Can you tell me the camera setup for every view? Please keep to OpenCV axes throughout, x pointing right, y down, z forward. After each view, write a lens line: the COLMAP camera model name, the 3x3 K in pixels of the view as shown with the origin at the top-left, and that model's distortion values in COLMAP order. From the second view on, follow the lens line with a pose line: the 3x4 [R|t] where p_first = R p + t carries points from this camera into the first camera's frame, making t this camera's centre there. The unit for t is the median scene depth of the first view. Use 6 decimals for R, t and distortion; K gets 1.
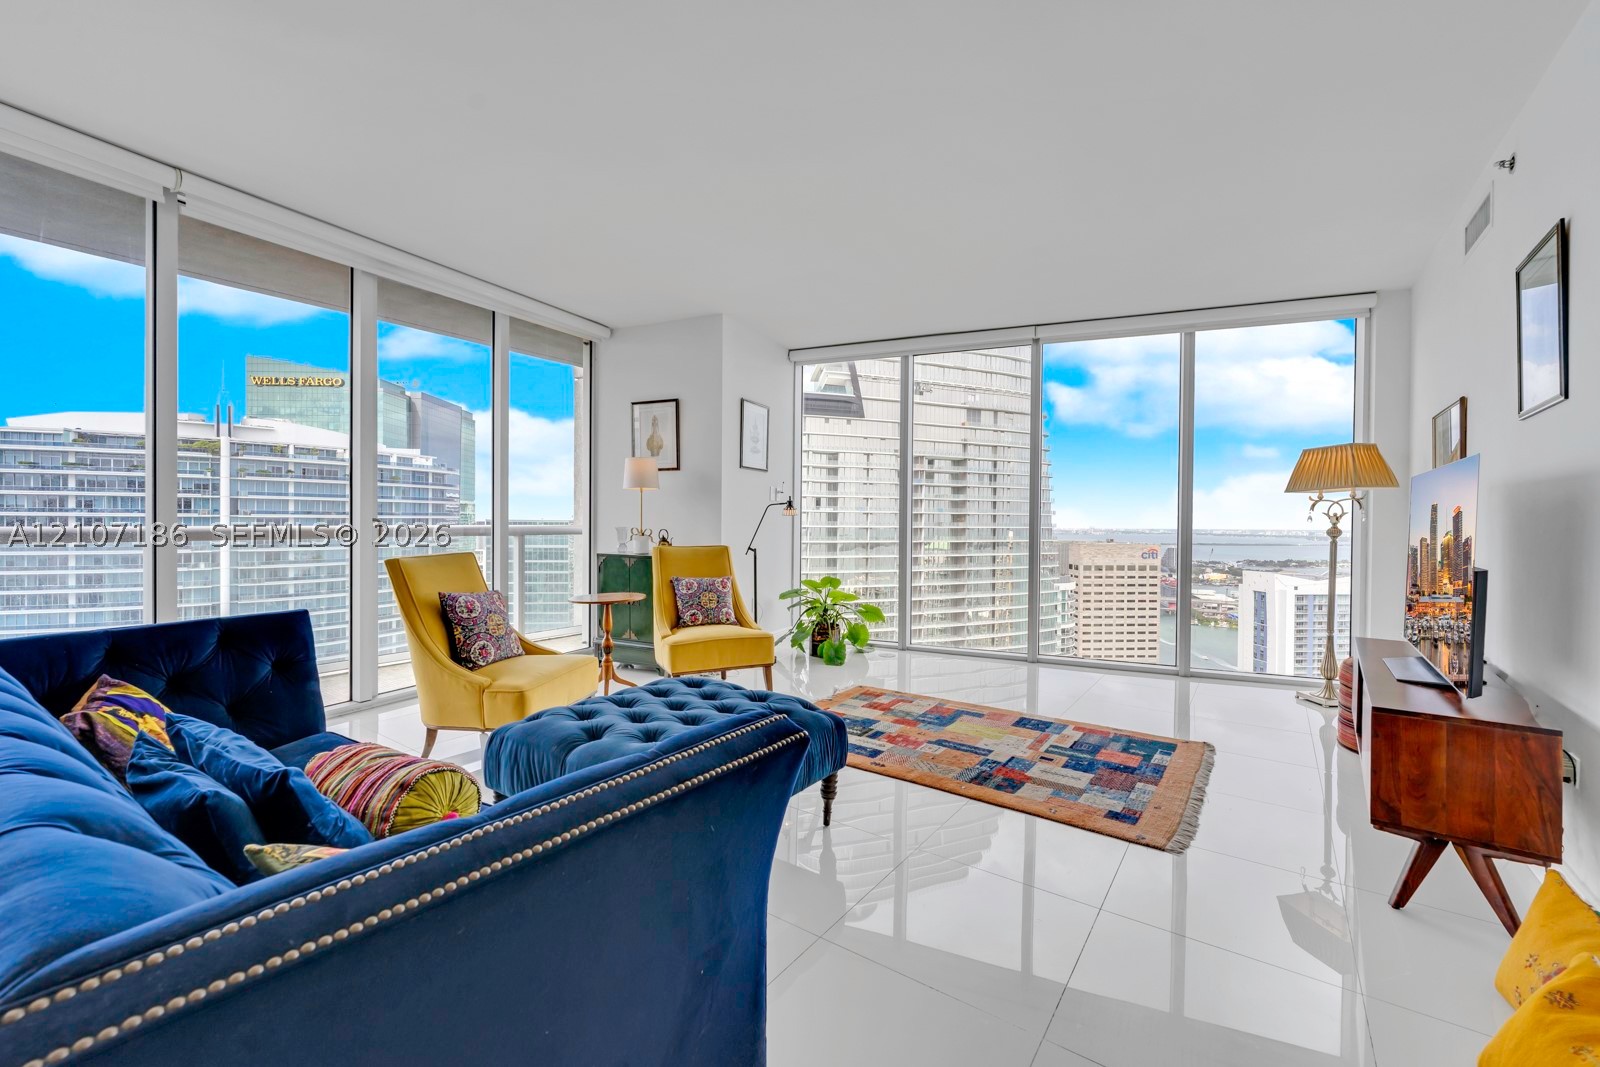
lens RADIAL K [[651.7, 0, 810.5], [0, 651.7, 528.6], [0, 0, 1]] dist [-0.001127, 0.000205]
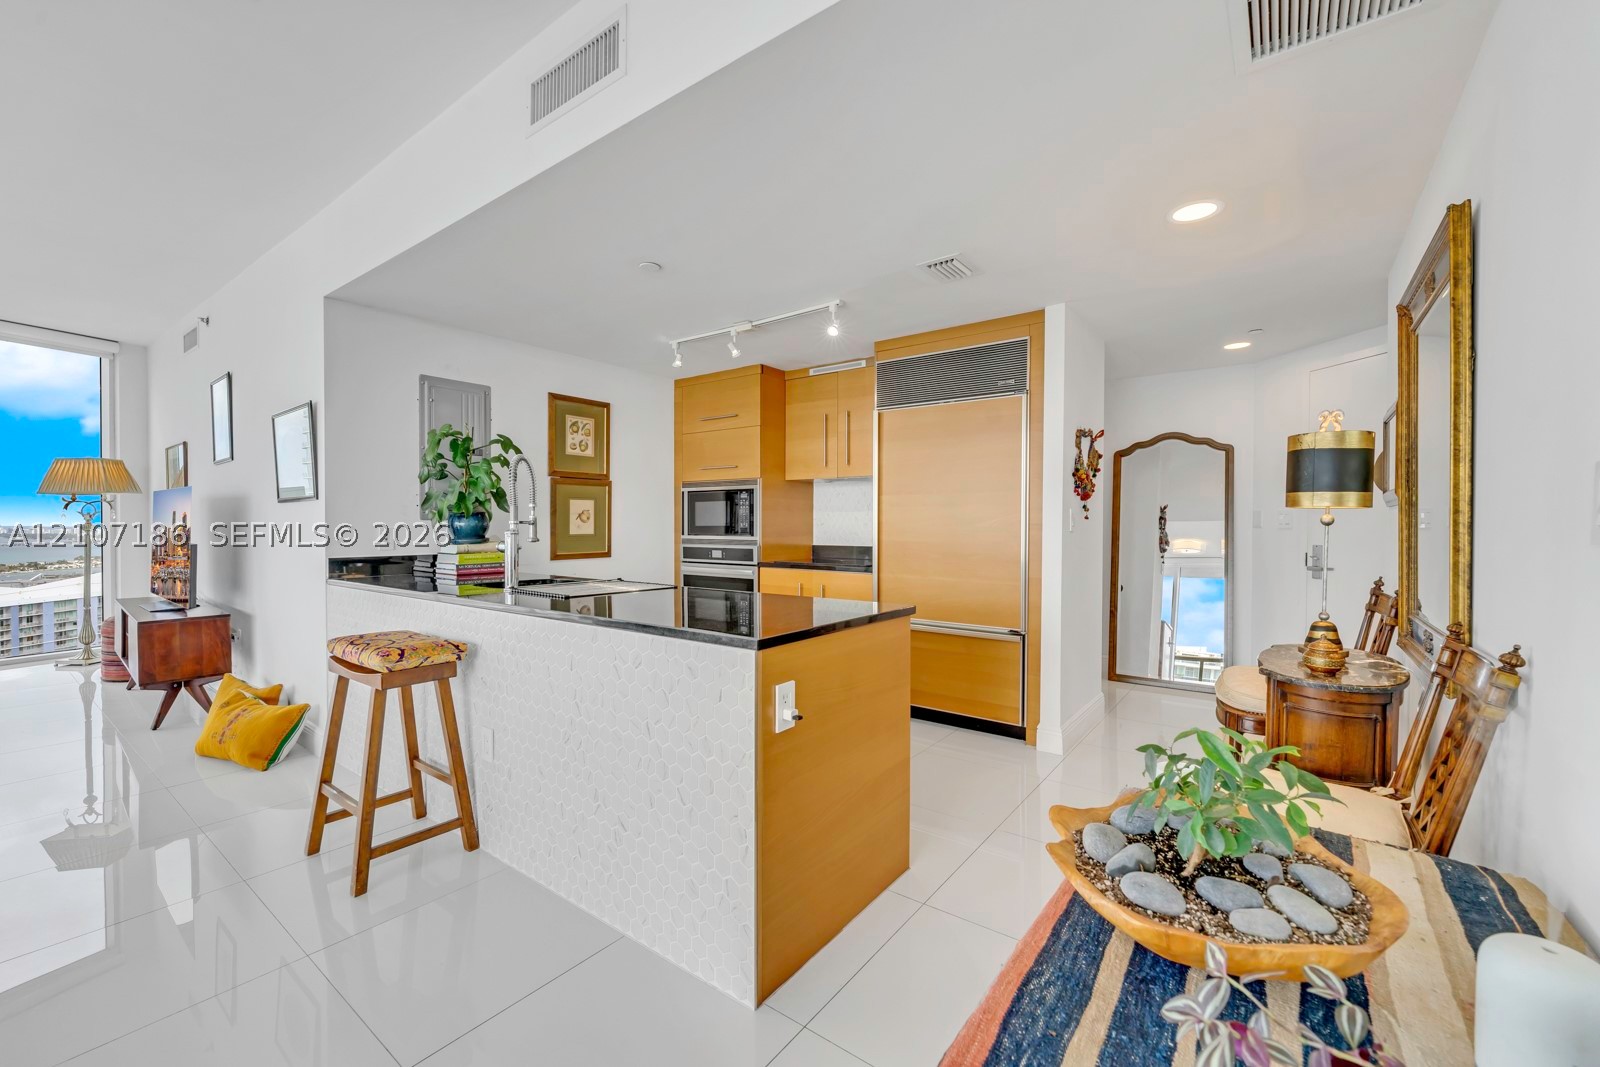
lens RADIAL K [[644.4, 0, 803.7], [0, 644.4, 529.5], [0, 0, 1]] dist [-0.002967, -0.000126]
pose [[0.024884, -0.018827, 0.999513, -0.285682], [0.008745, 0.999788, 0.018614, -0.000566], [-0.999652, 0.008277, 0.025043, -0.294078]]
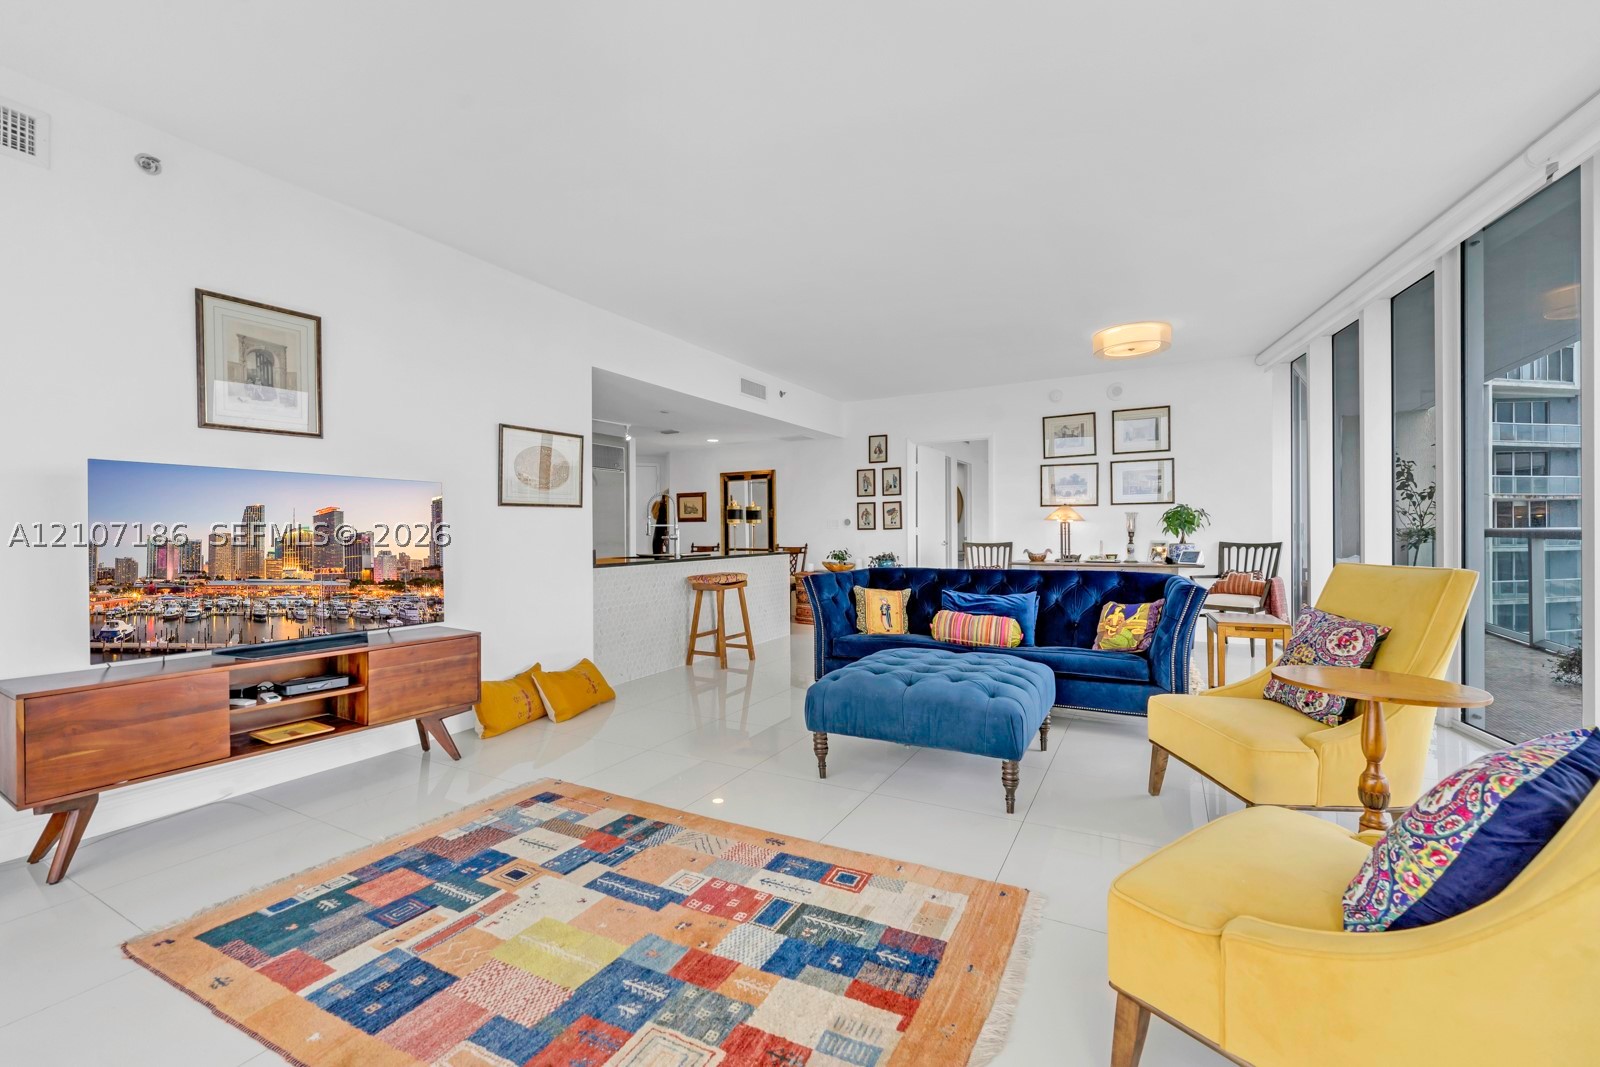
lens RADIAL K [[682.3, 0, 794.8], [0, 682.3, 532.3], [0, 0, 1]] dist [-0.001663, 0.000060]
pose [[-0.993534, -0.000111, -0.113532, 0.087873], [-0.001118, 0.999961, 0.008813, 0.001328], [0.113527, 0.008883, -0.993495, 0.929751]]
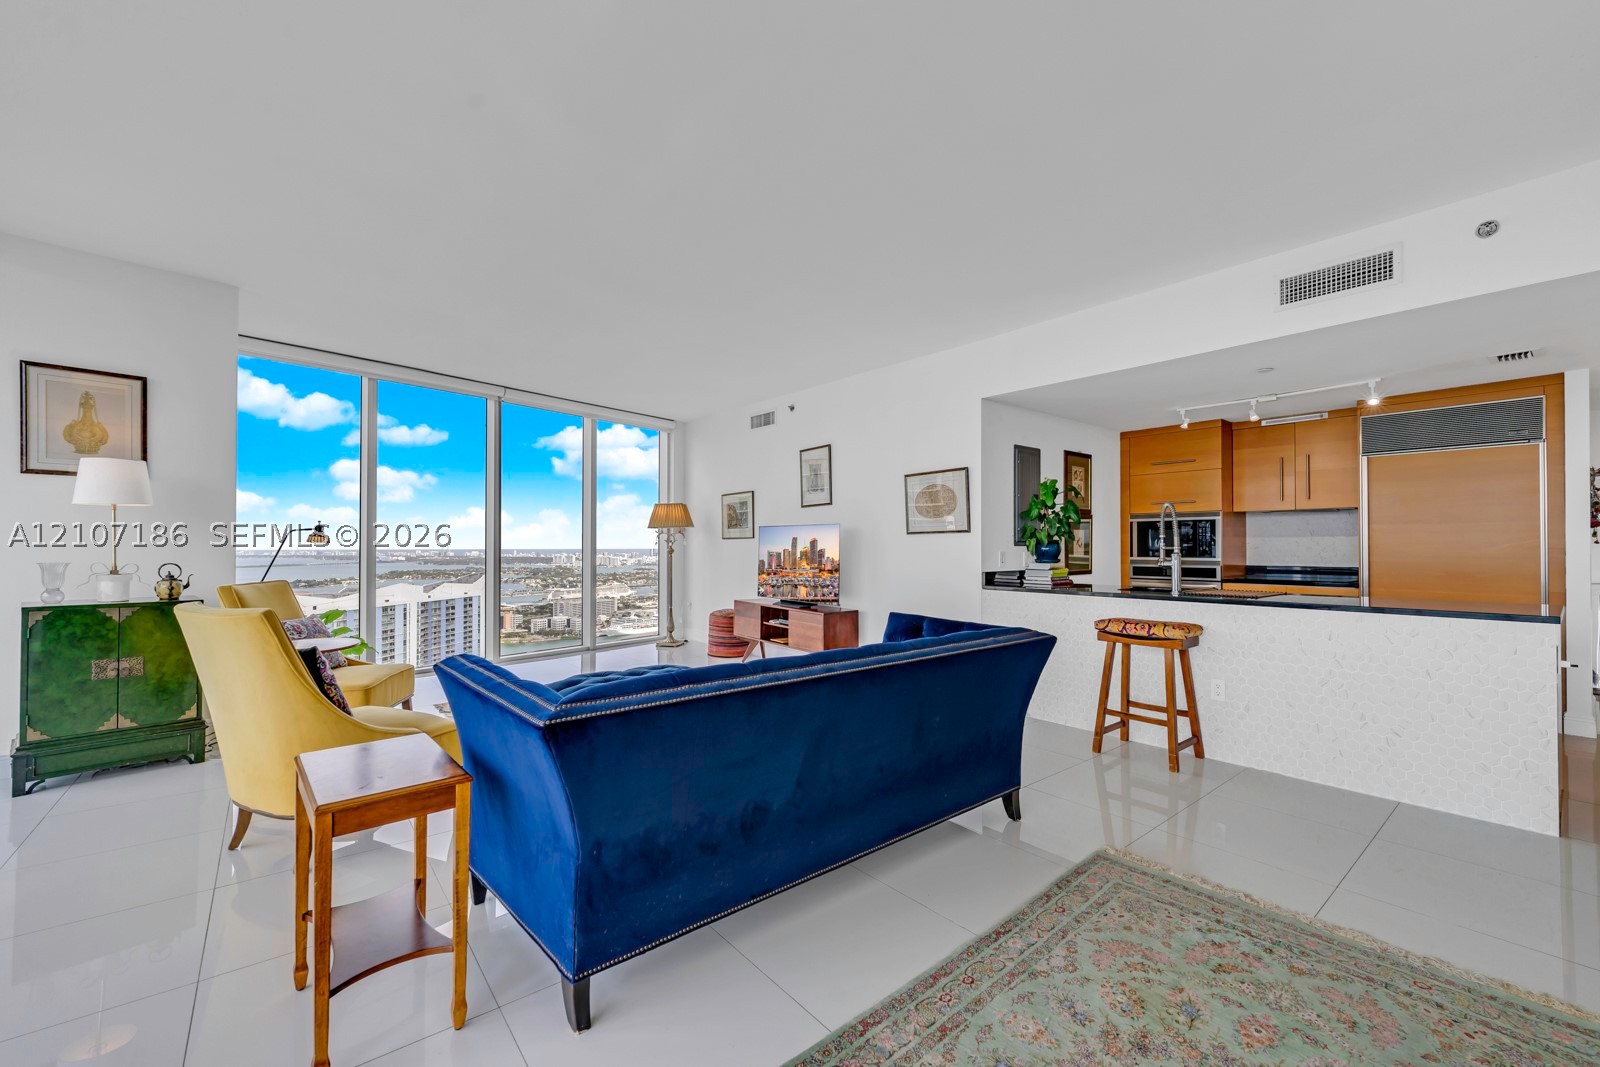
lens RADIAL K [[645.7, 0, 812.3], [0, 645.7, 534.2], [0, 0, 1]] dist [-0.000974, 0.000087]
pose [[0.255869, 0.007399, 0.966683, -0.586710], [0.013690, 0.999843, -0.011276, -0.010751], [-0.966614, 0.016120, 0.255728, 0.109763]]
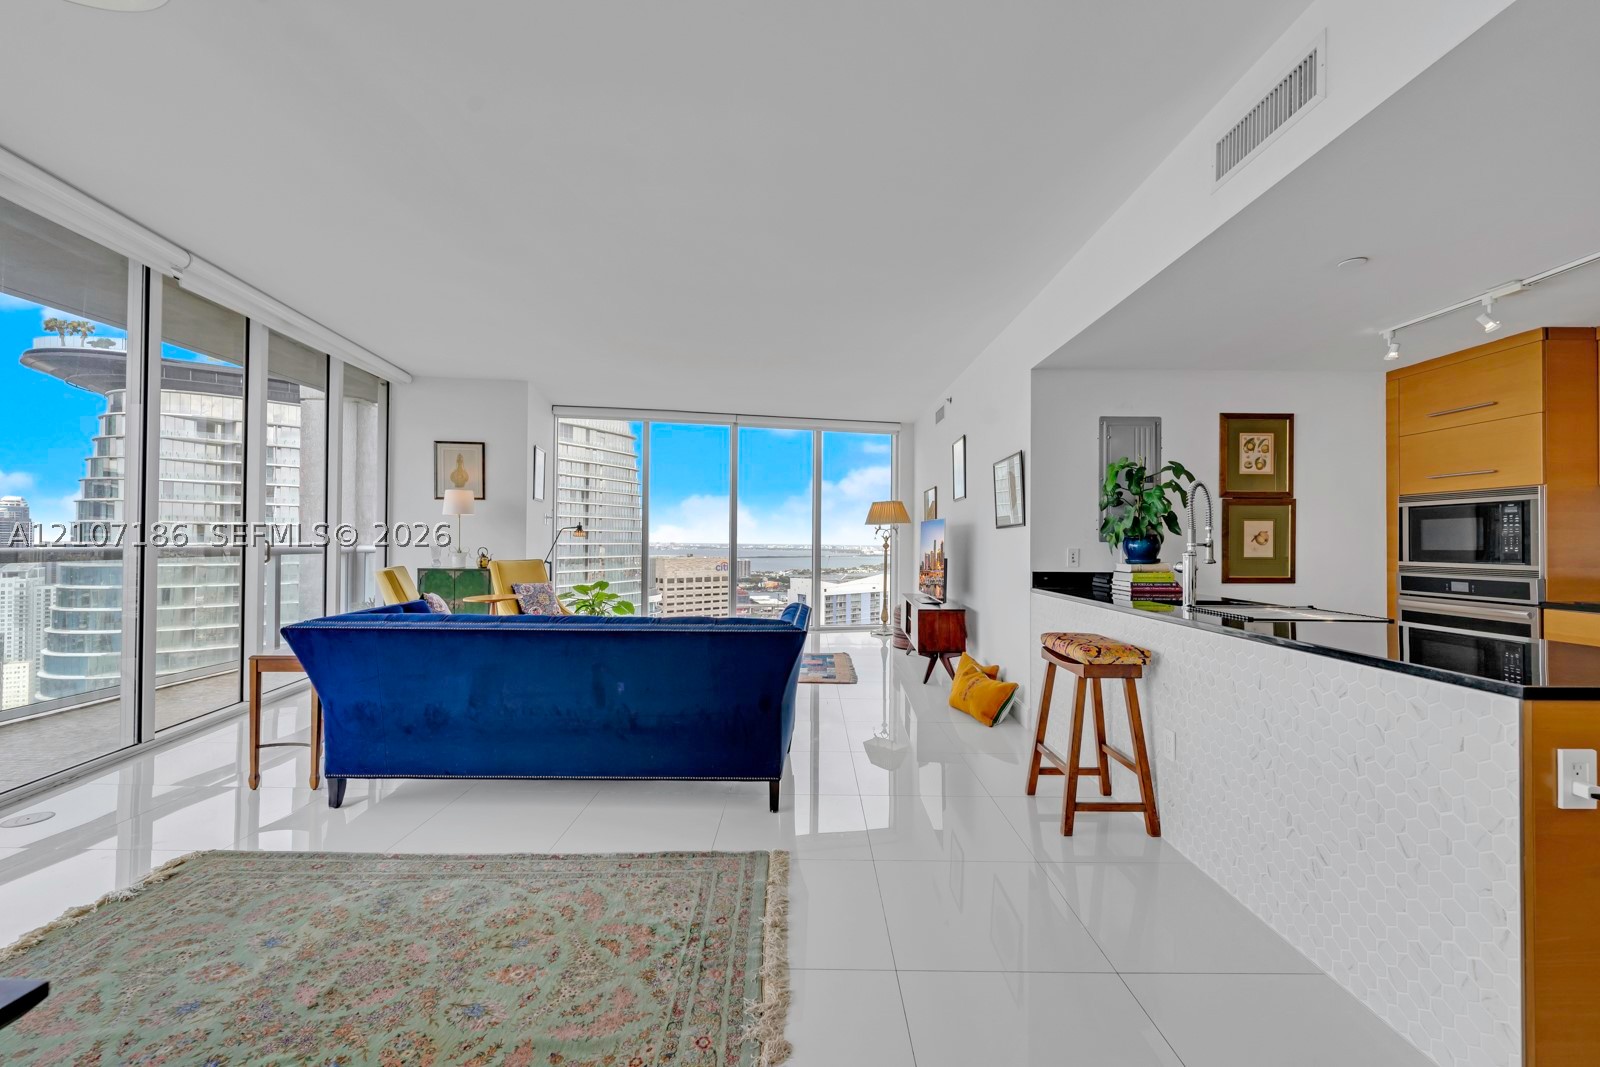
lens RADIAL K [[645.7, 0, 812.3], [0, 645.7, 534.2], [0, 0, 1]] dist [-0.000974, 0.000087]
pose [[0.812122, 0.002823, 0.583480, -0.350253], [0.006902, 0.999872, -0.014443, -0.001800], [-0.583446, 0.015756, 0.811999, -0.306131]]
